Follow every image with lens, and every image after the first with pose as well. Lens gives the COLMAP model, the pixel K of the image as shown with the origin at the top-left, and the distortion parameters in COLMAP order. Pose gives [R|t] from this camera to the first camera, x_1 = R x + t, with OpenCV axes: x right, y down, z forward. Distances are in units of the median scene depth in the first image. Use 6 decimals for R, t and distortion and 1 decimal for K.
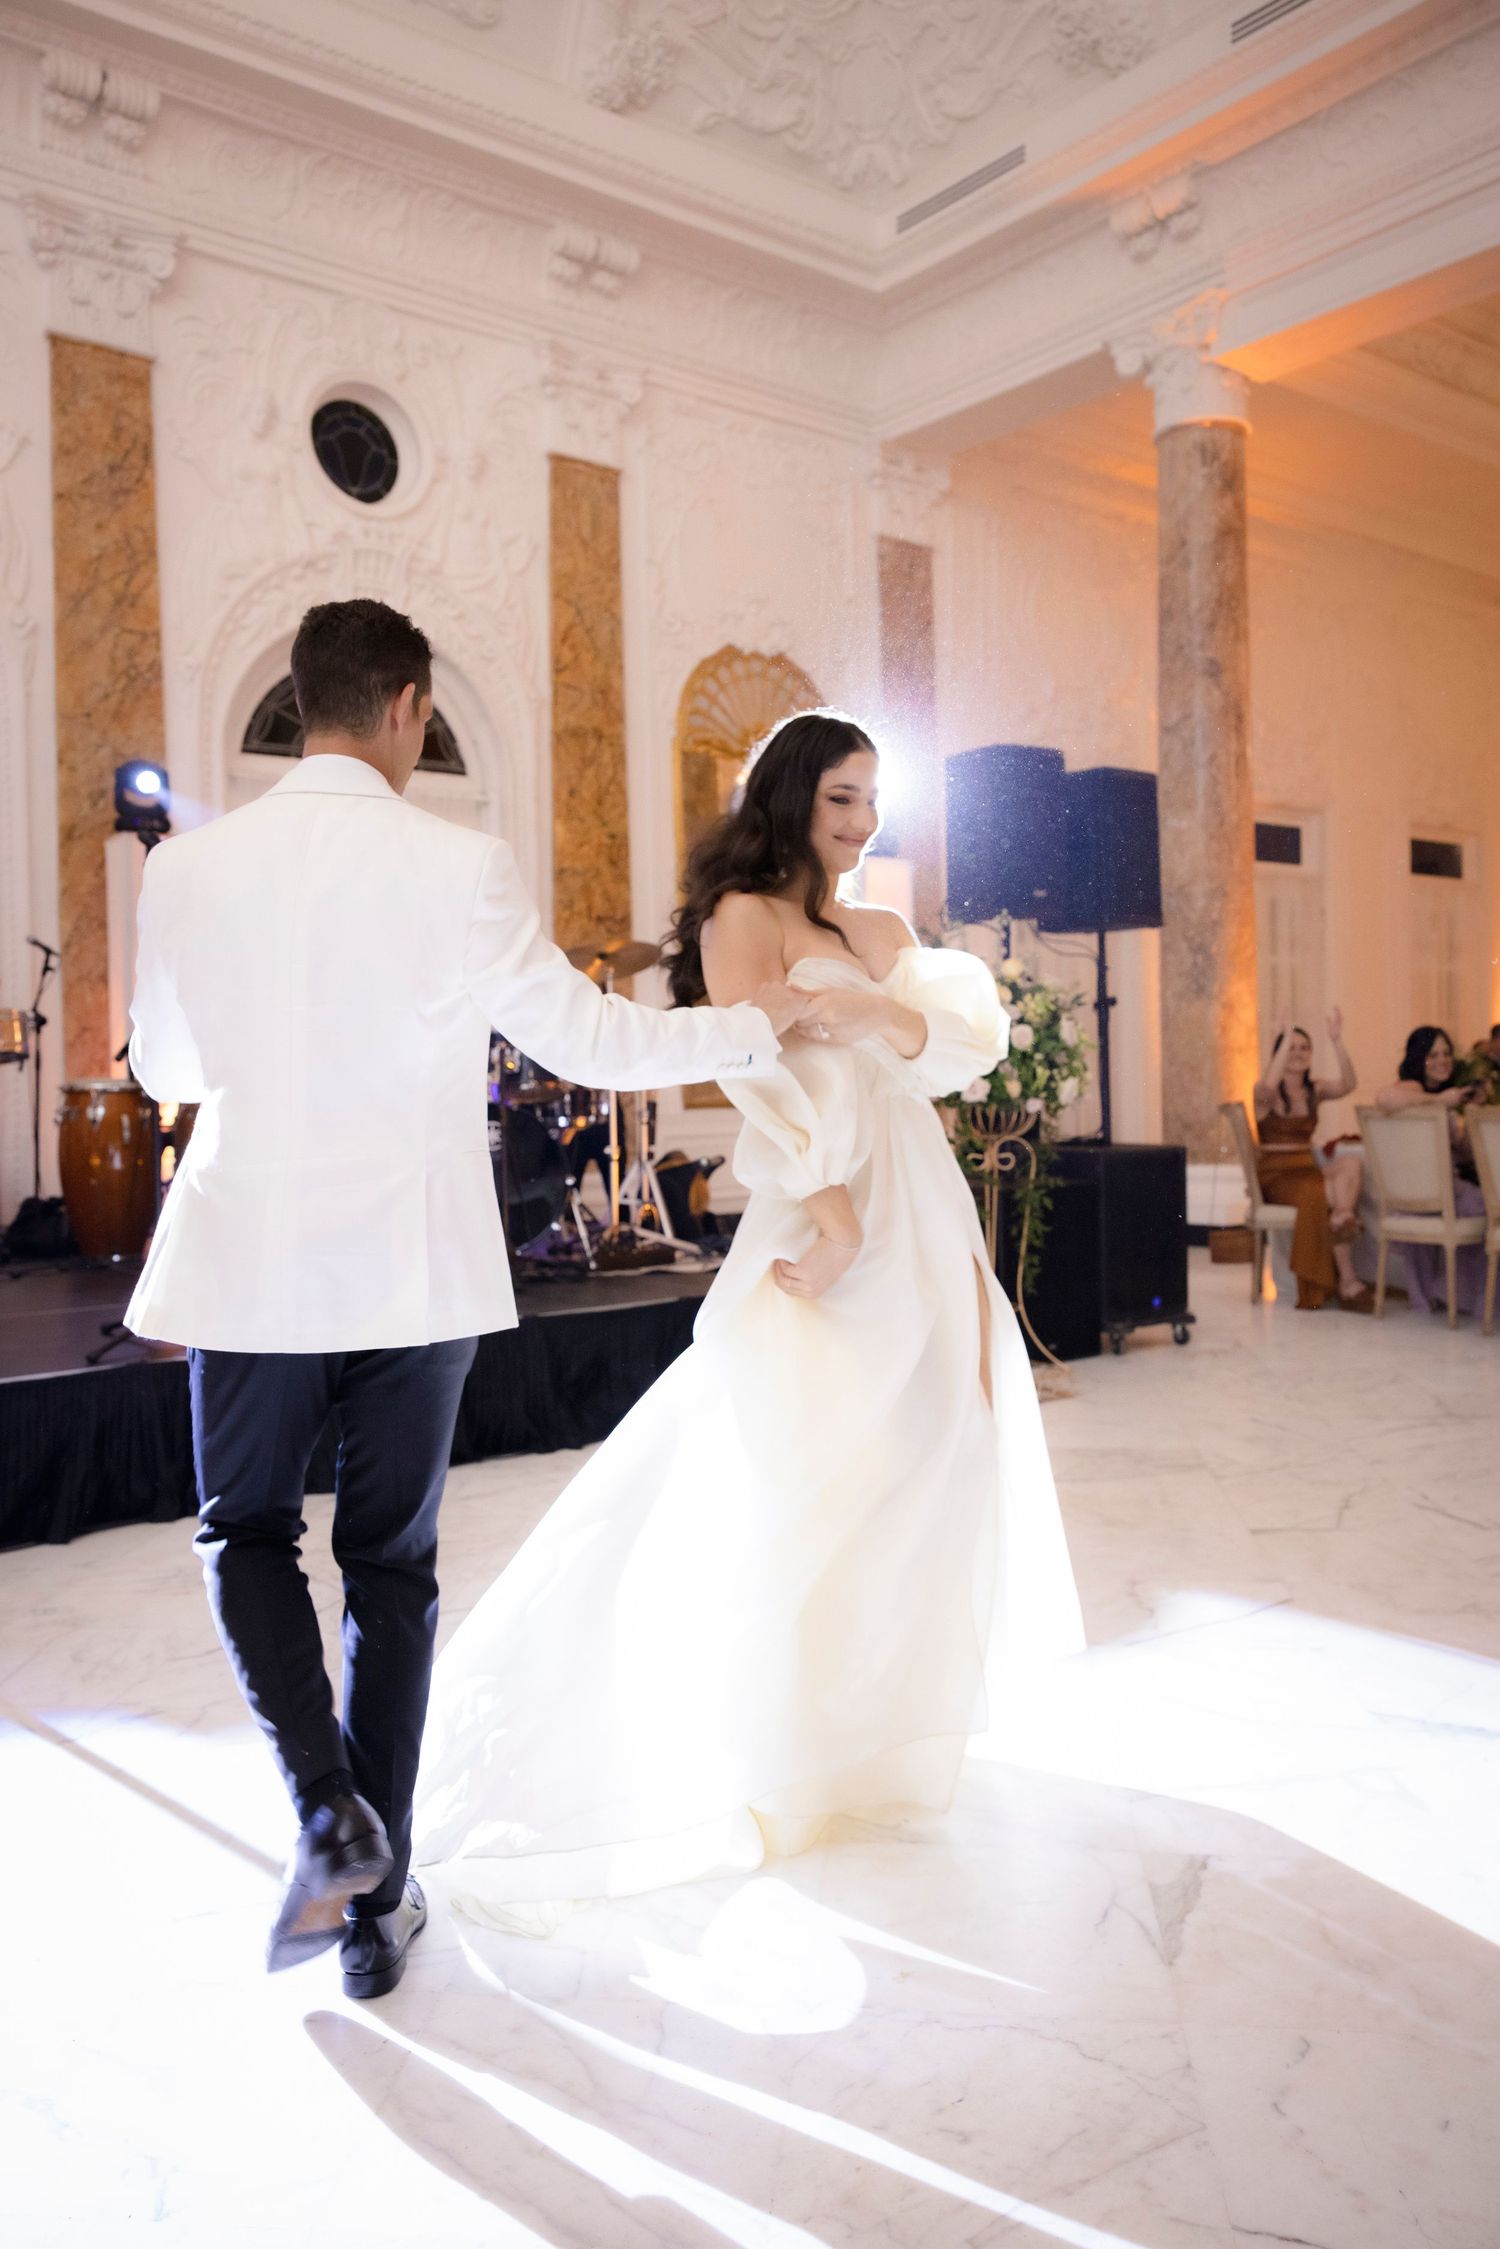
lens RADIAL K [[1764.9, 0, 741.9], [0, 1764.9, 1114.1], [0, 0, 1]] dist [0.013710, -0.002993]
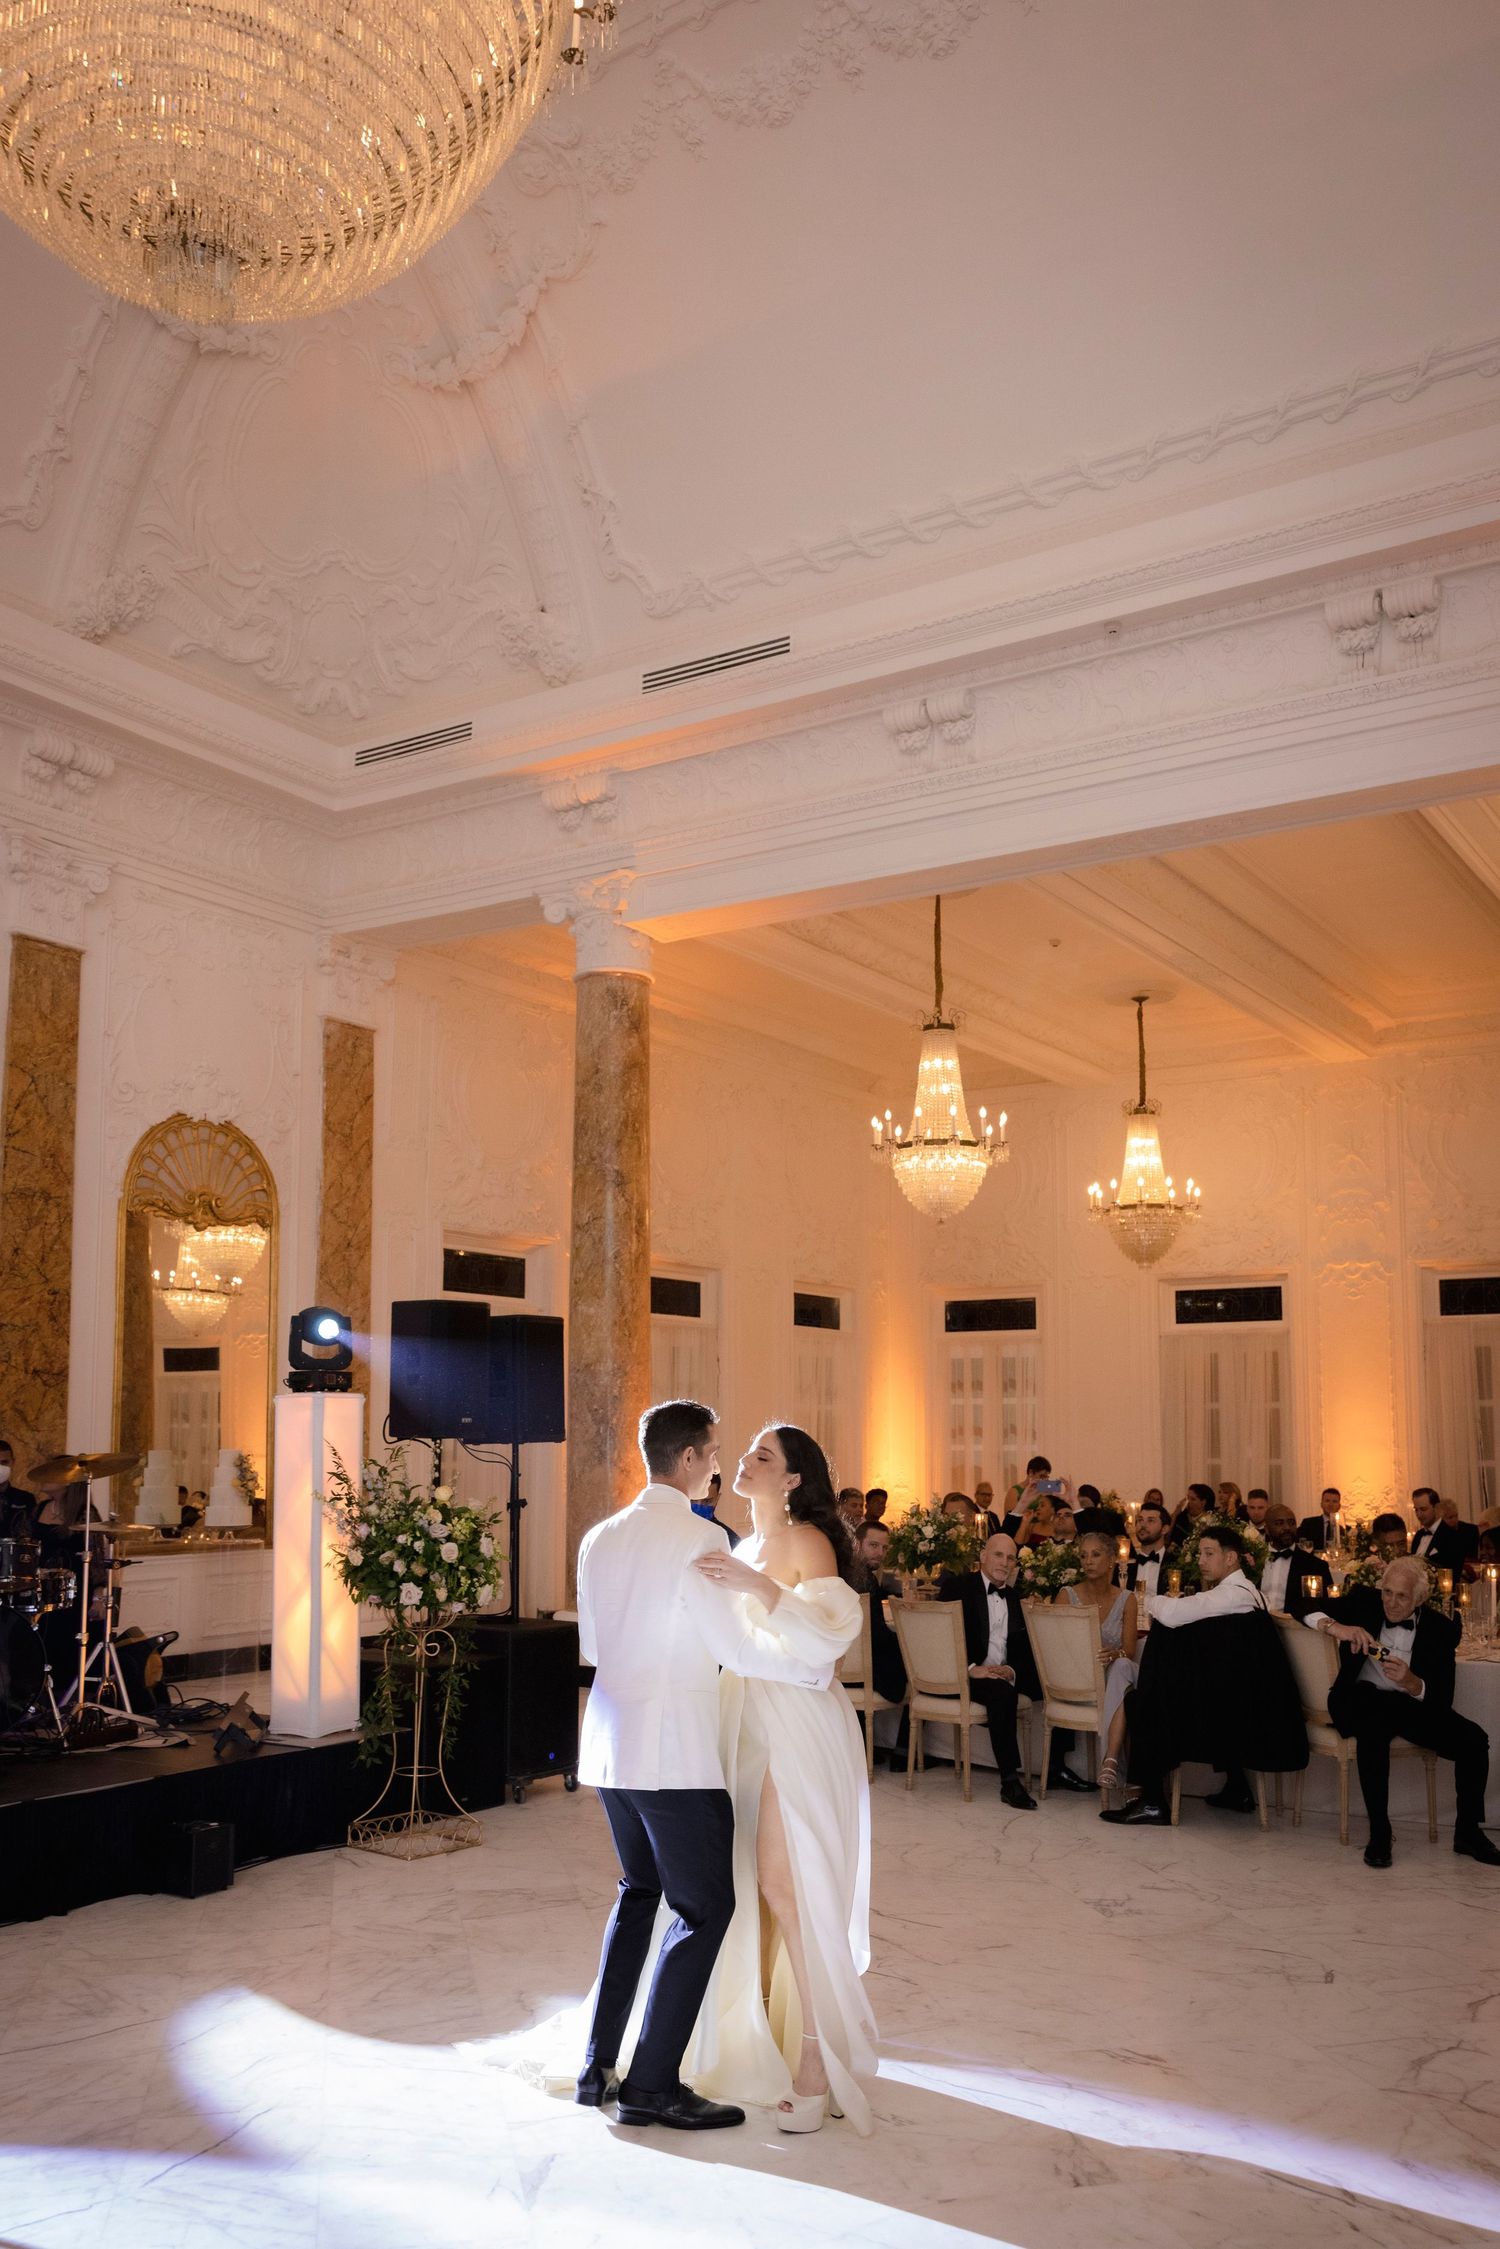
lens RADIAL K [[1896.2, 0, 773.1], [0, 1896.2, 1255.4], [0, 0, 1]] dist [0.015308, 0.004374]
pose [[0.944538, 0.053780, 0.323969, -0.039126], [-0.012960, 0.991835, -0.126864, -0.045224], [-0.328147, 0.115629, 0.937523, -0.196149]]
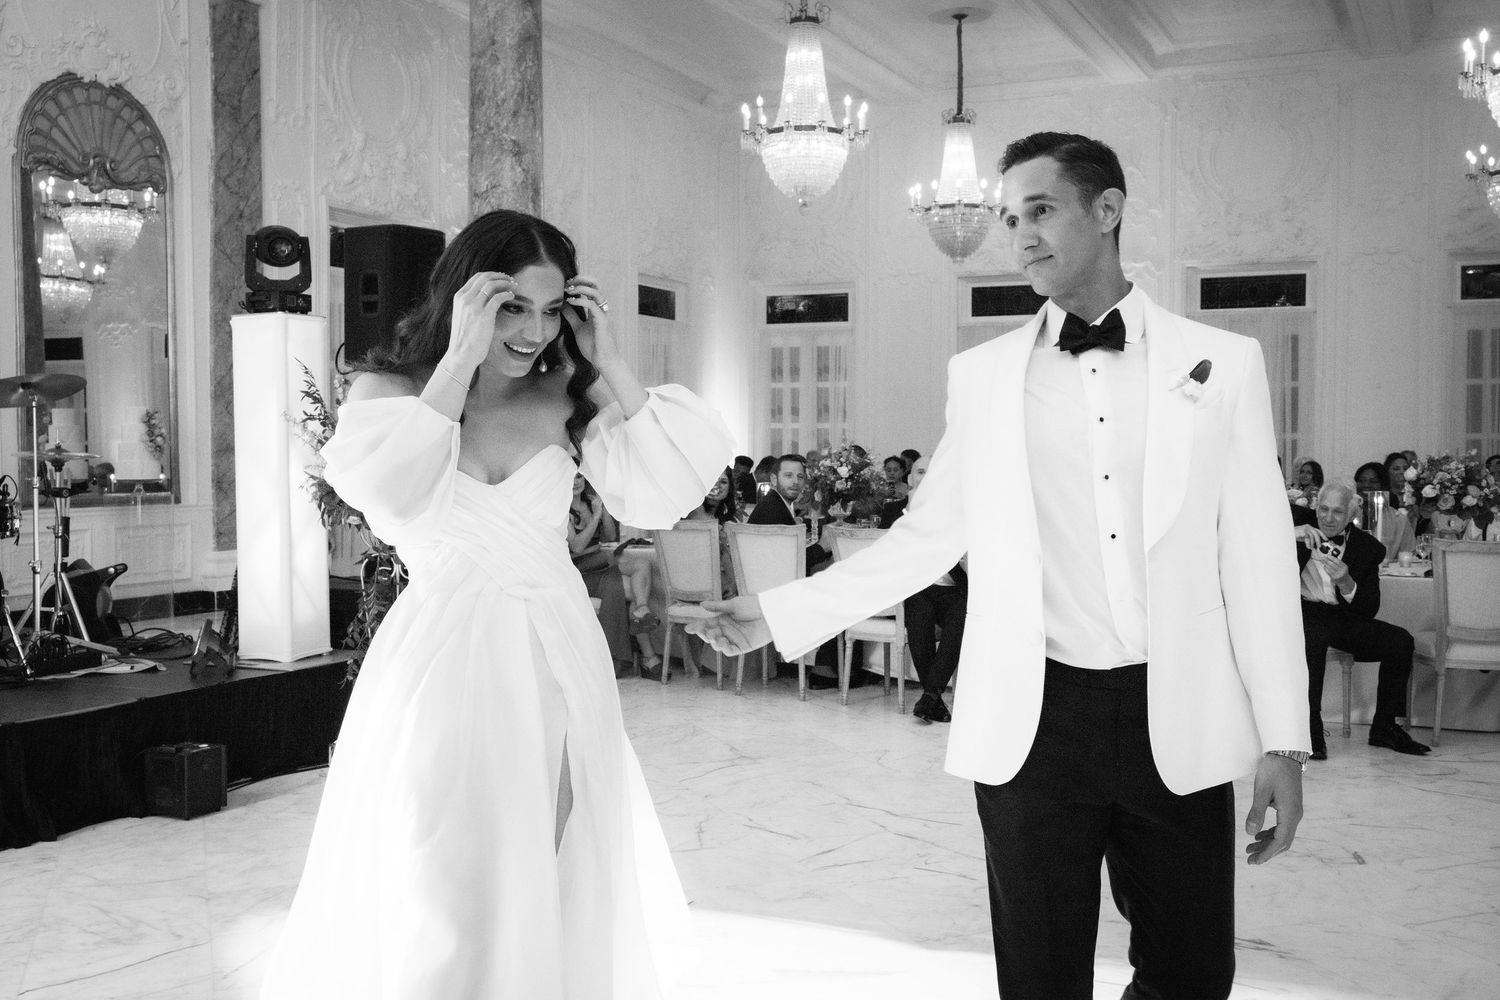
lens RADIAL K [[1586.8, 0, 757.8], [0, 1586.8, 493.5], [0, 0, 1]] dist [0.013563, 0.000000]
pose [[0.893860, 0.008441, 0.448266, -0.071654], [-0.008988, 0.999959, -0.000907, -0.016179], [-0.448256, -0.003219, 0.893900, -0.048872]]
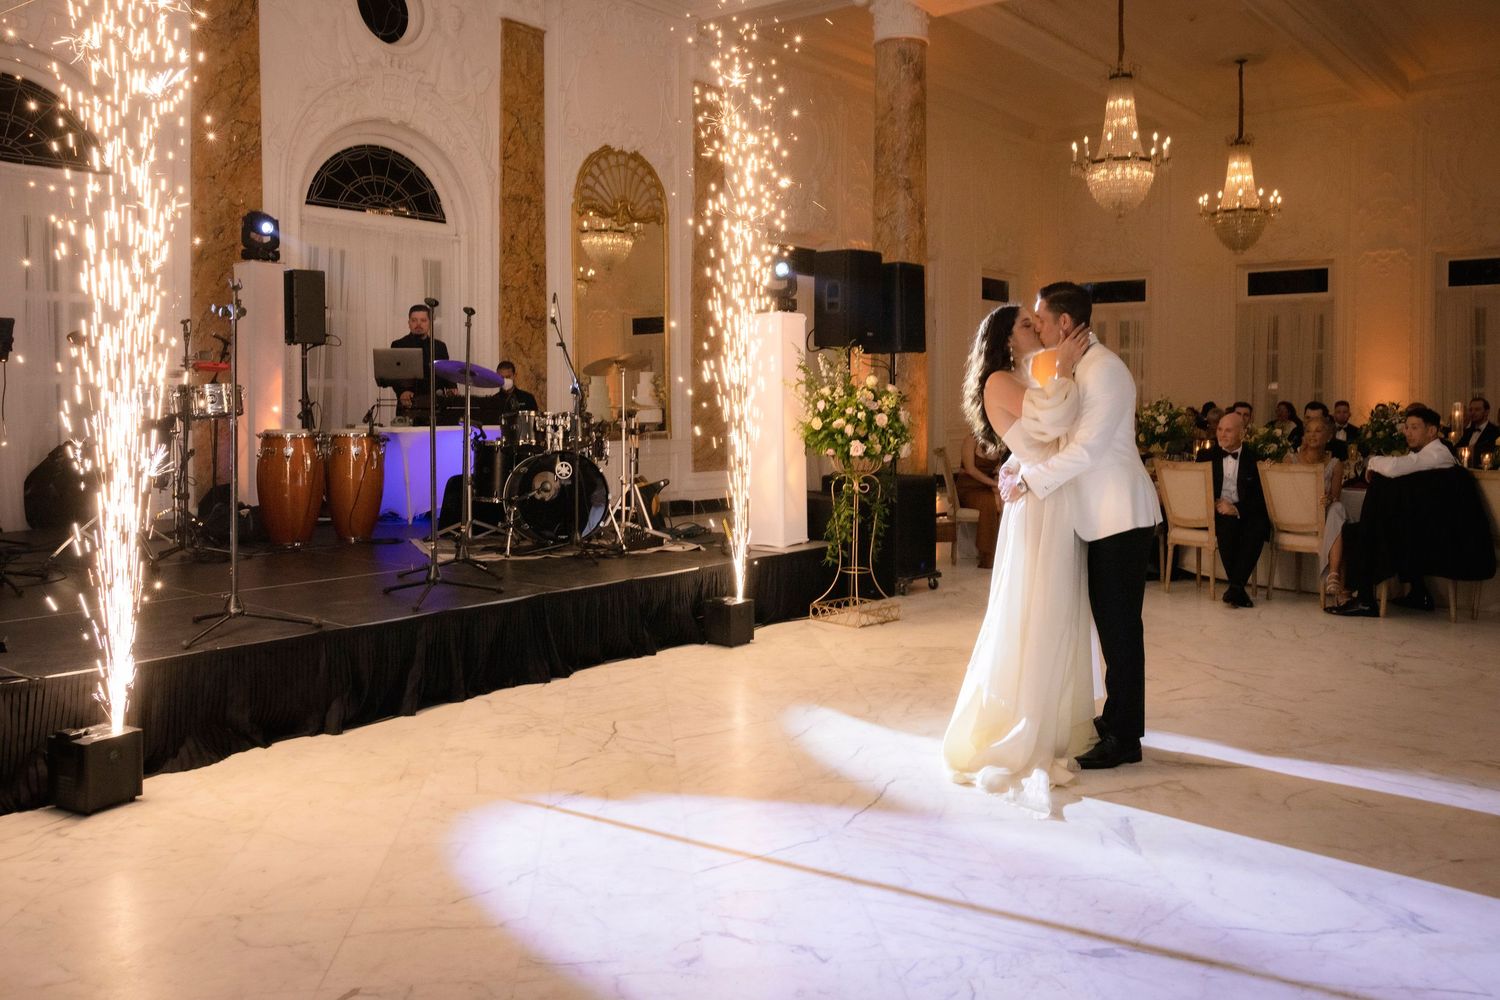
lens RADIAL K [[1219.6, 0, 765.1], [0, 1219.6, 428.0], [0, 0, 1]] dist [0.011859, 0.007339]
pose [[0.972372, 0.016167, 0.232878, -0.131583], [-0.016335, 0.999866, -0.001206, -0.017232], [-0.232866, -0.002631, 0.972505, -0.096843]]
